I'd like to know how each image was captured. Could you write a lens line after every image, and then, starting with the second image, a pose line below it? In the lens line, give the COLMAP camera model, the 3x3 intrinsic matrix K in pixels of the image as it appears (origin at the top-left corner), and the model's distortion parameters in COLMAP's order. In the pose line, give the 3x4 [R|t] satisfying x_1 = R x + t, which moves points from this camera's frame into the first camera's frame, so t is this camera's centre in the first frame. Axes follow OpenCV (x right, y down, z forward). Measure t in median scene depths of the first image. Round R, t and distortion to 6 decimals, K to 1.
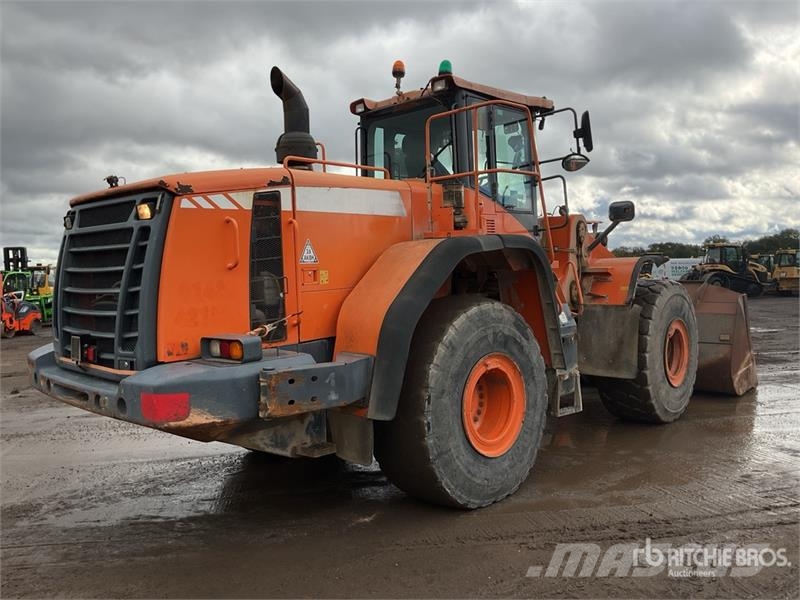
lens RADIAL K [[666.1, 0, 398.5], [0, 666.1, 297.4], [0, 0, 1]] dist [0.124403, -0.250357]
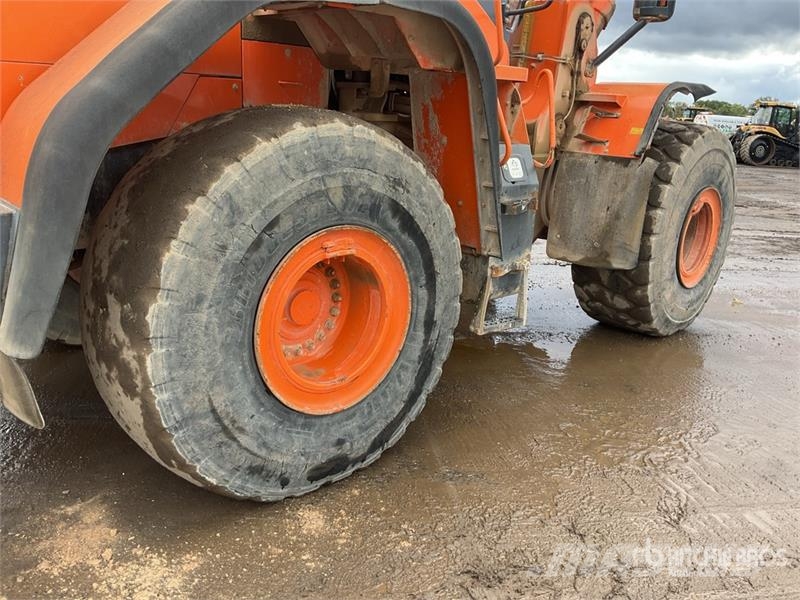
lens RADIAL K [[666.1, 0, 398.5], [0, 666.1, 297.4], [0, 0, 1]] dist [0.124403, -0.250357]
pose [[0.995567, 0.092787, -0.015407, 0.140901], [-0.086681, 0.968684, 0.232675, 0.009844], [0.036513, -0.230308, 0.972433, 0.348903]]
